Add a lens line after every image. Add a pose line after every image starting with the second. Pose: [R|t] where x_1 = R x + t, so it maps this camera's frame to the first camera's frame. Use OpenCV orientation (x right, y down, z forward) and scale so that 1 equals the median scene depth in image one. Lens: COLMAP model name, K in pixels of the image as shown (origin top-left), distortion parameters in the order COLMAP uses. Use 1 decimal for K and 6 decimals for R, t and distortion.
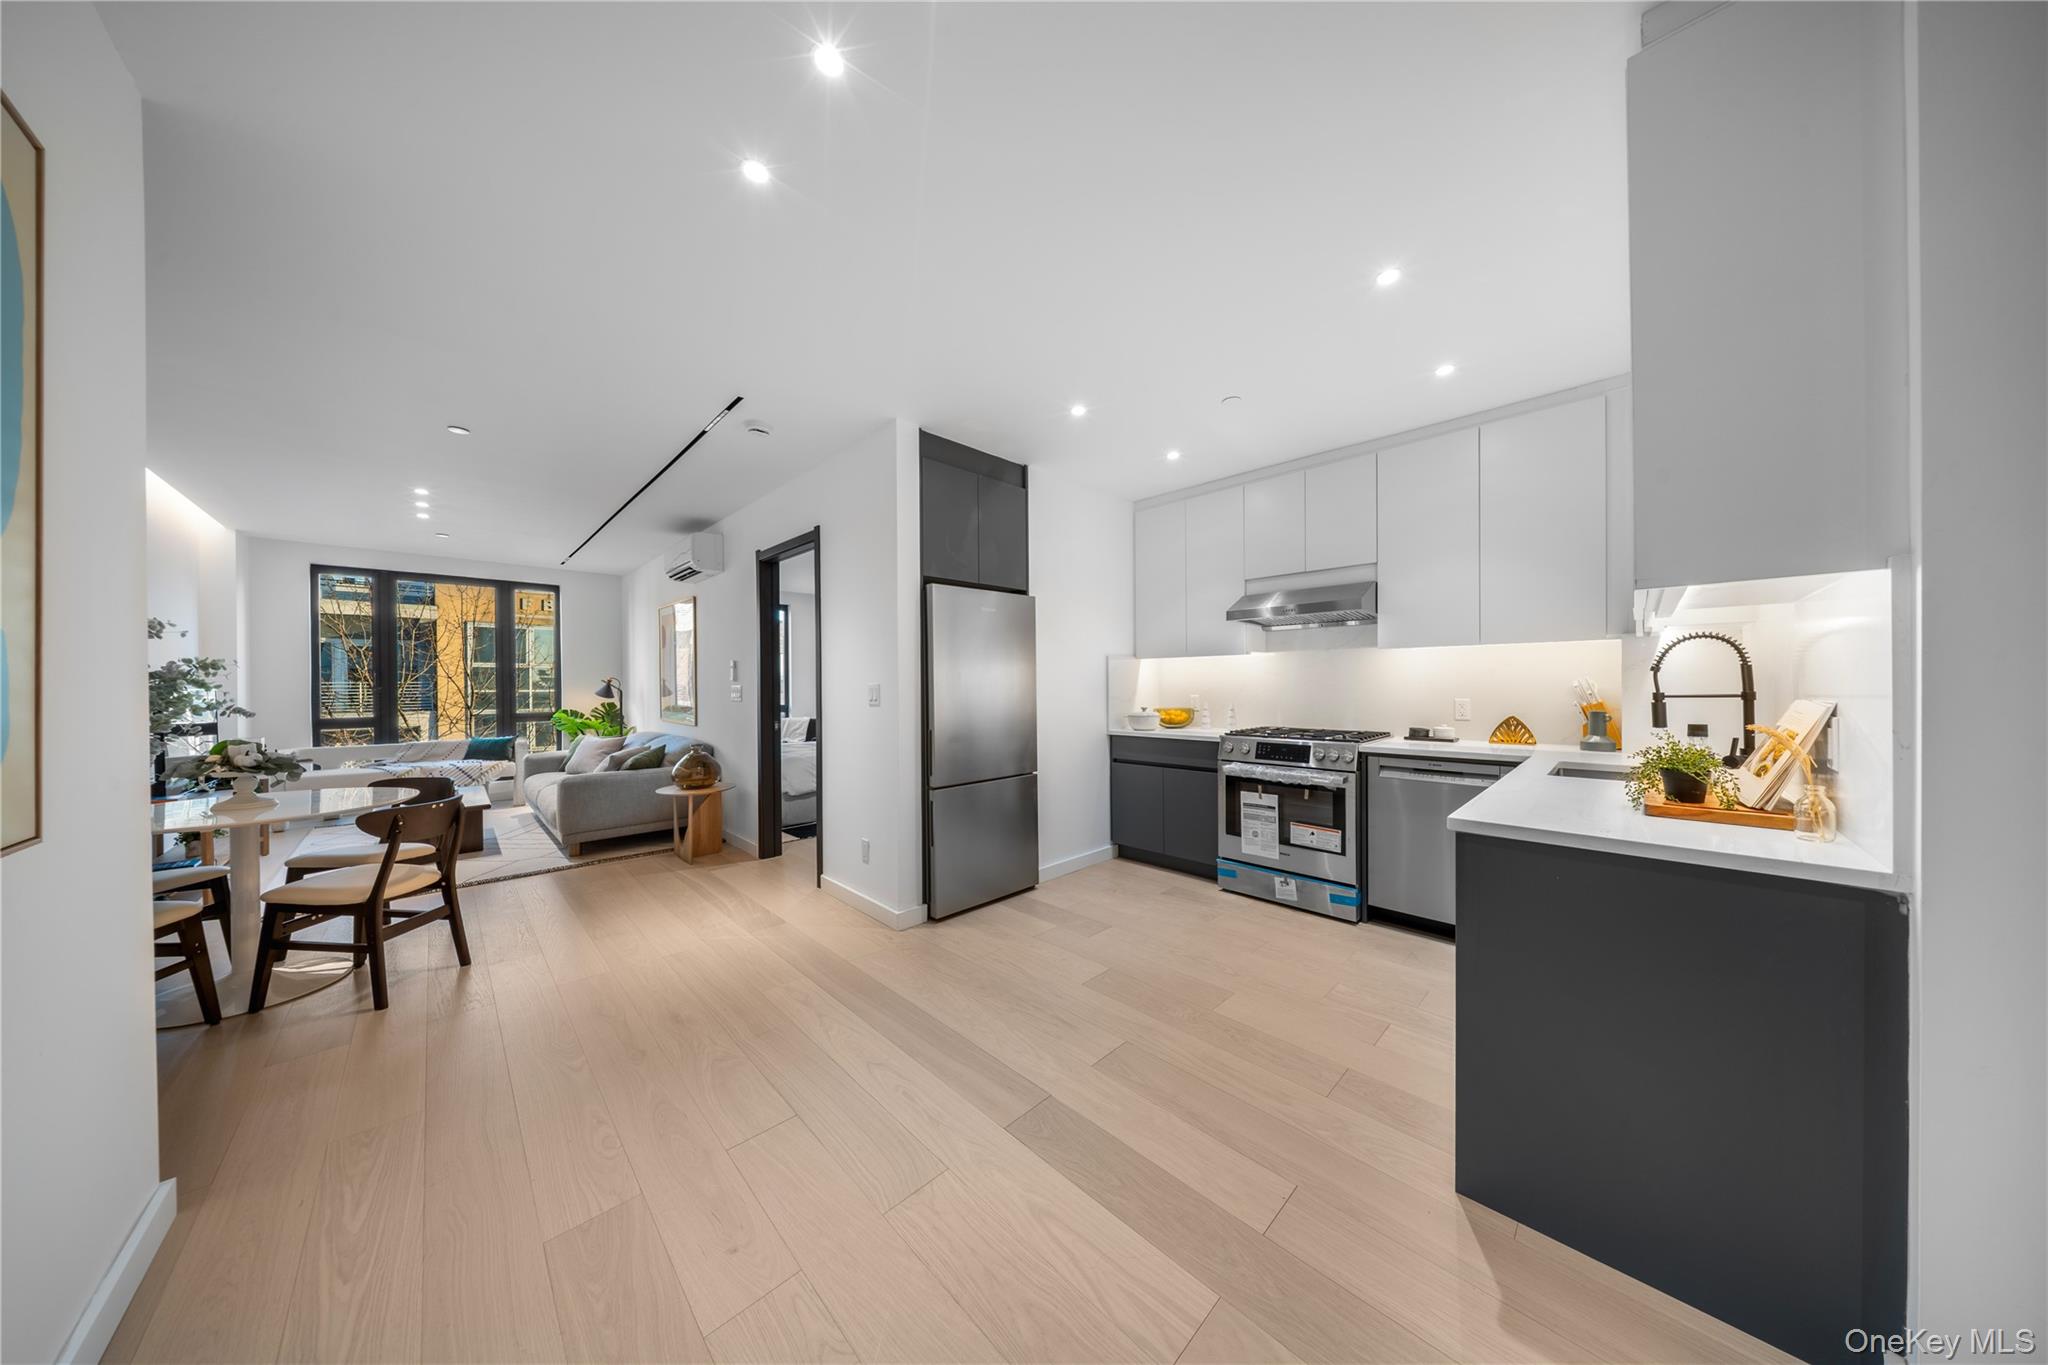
lens RADIAL K [[577.8, 0, 1024.0], [0, 577.8, 682.5], [0, 0, 1]] dist [-0.000670, -0.000063]
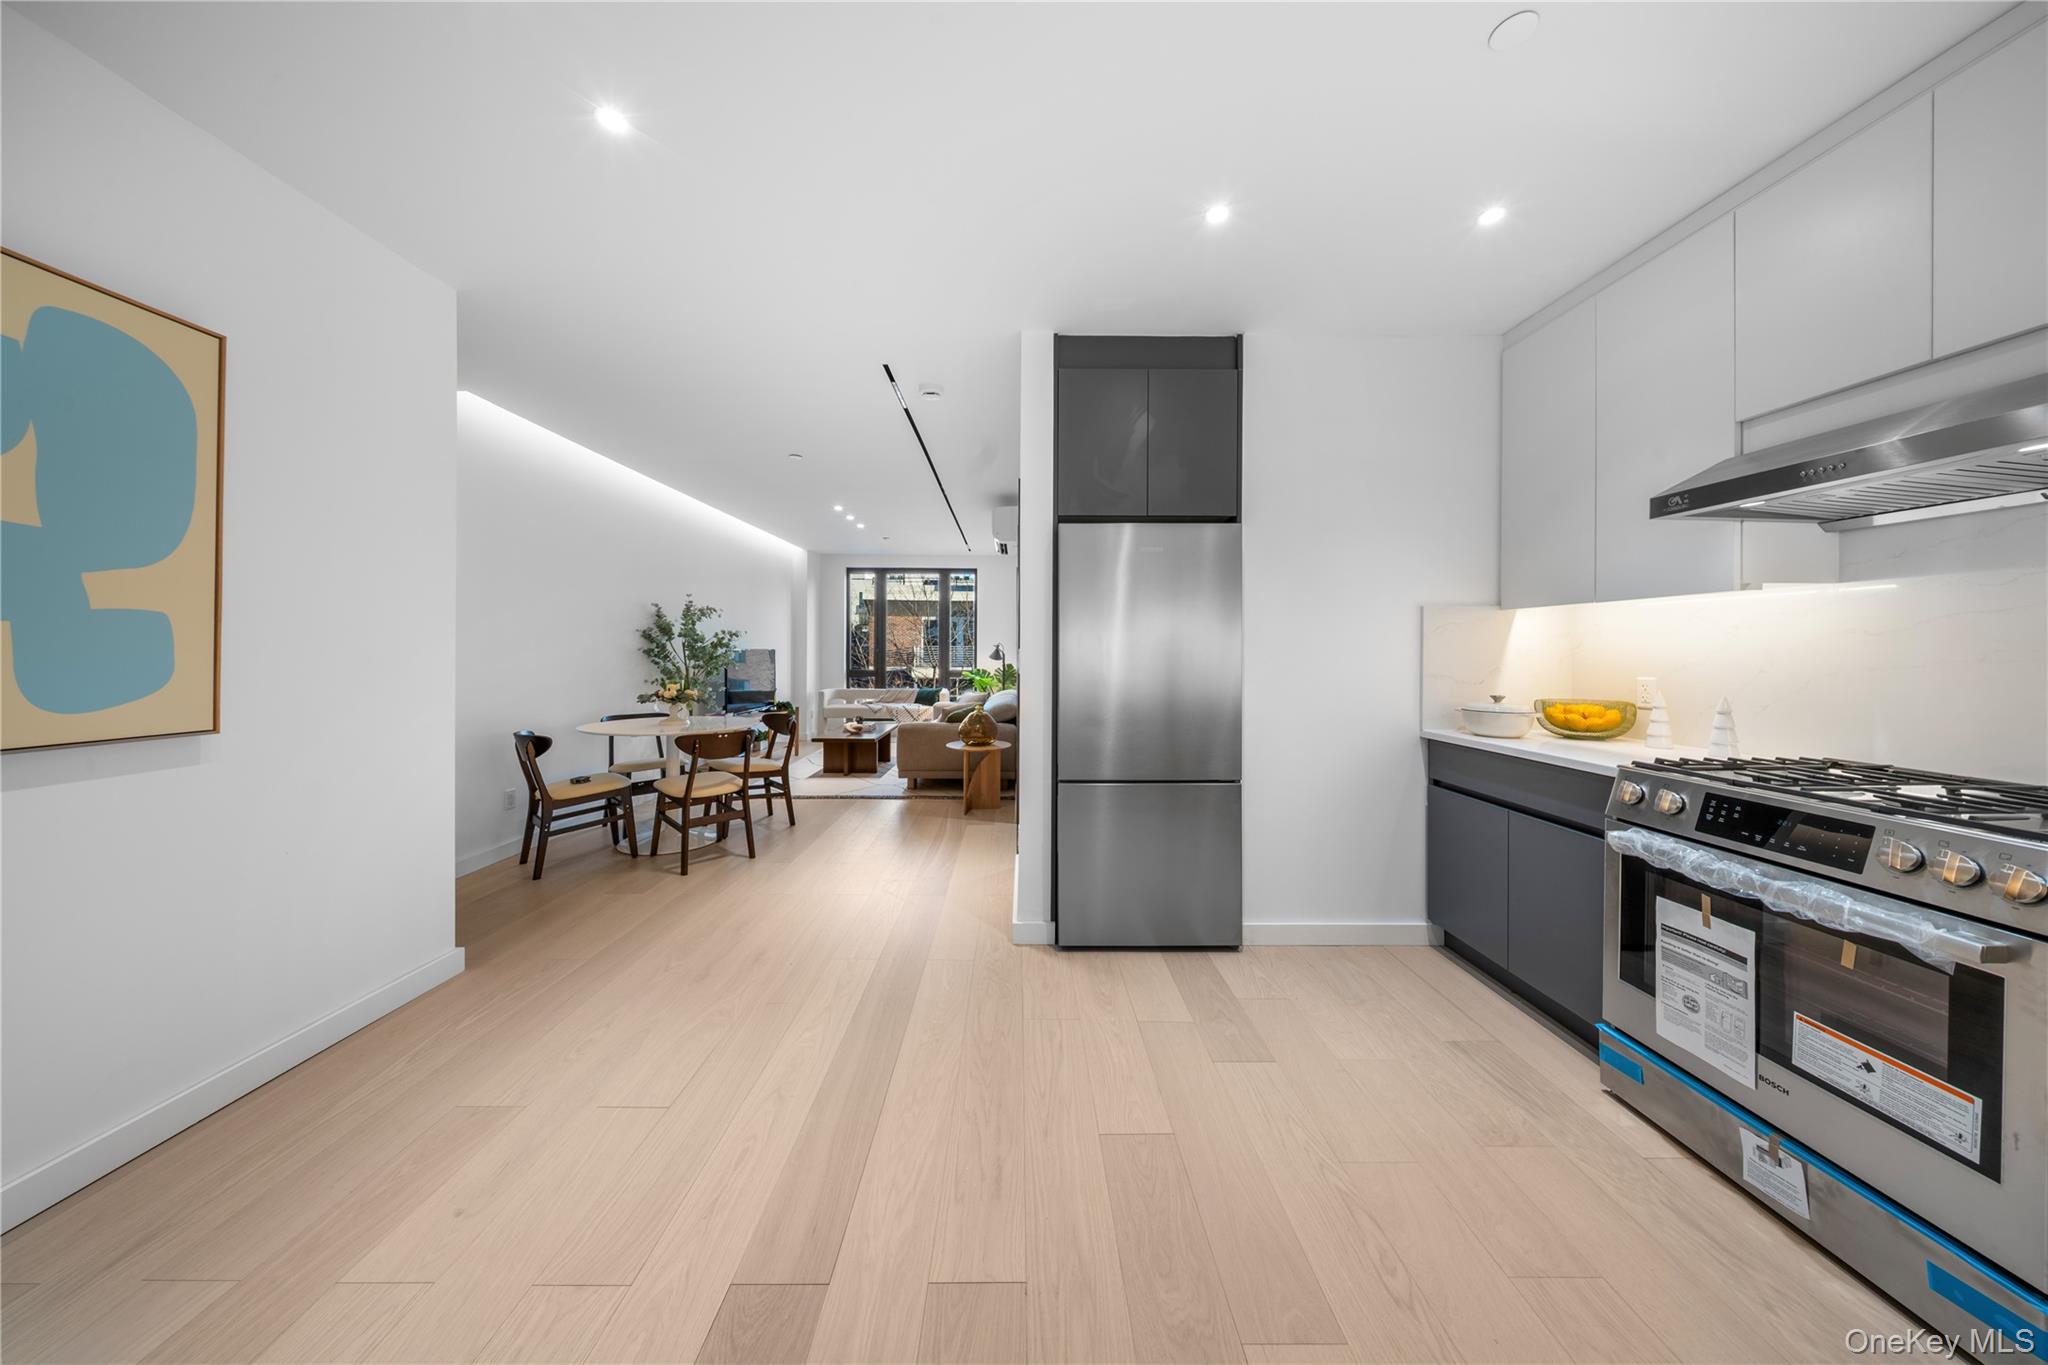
lens RADIAL K [[594.6, 0, 1018.7], [0, 594.6, 649.7], [0, 0, 1]] dist [0.007269, -0.002655]
pose [[0.734190, 0.008150, -0.678896, 0.323555], [-0.006962, 0.999966, 0.004476, -0.001003], [0.678909, 0.001440, 0.734221, 0.323481]]
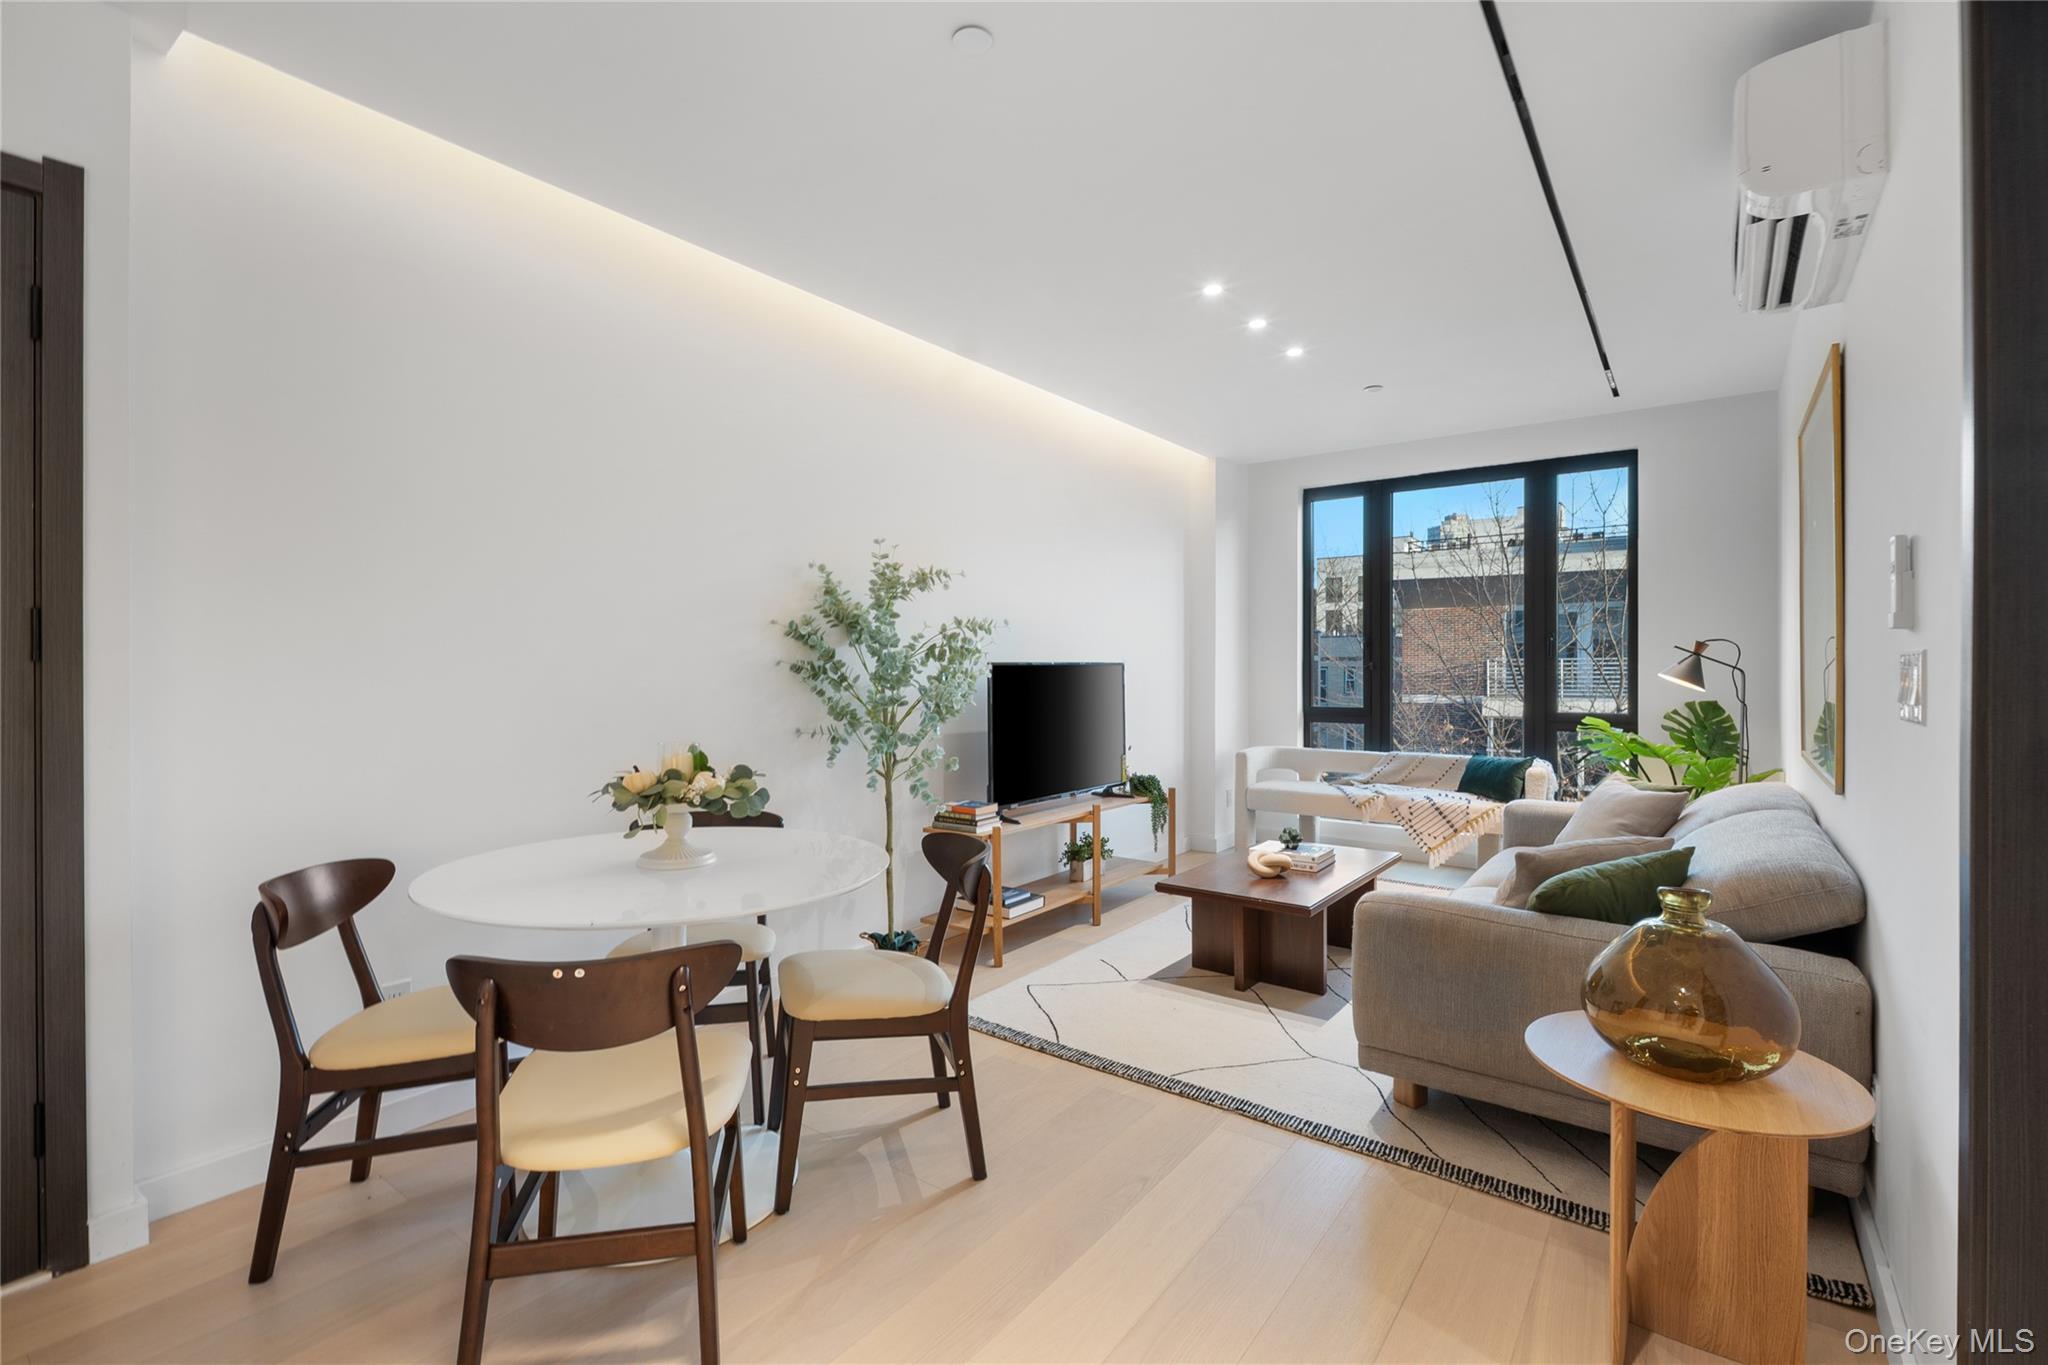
lens RADIAL K [[924.9, 0, 1027.7], [0, 924.9, 673.9], [0, 0, 1]] dist [0.002691, 0.000039]
pose [[0.184045, 0.010598, -0.982861, -0.358303], [0.004830, 0.999920, 0.011686, 0.013845], [0.982906, -0.006897, 0.183979, 0.927800]]
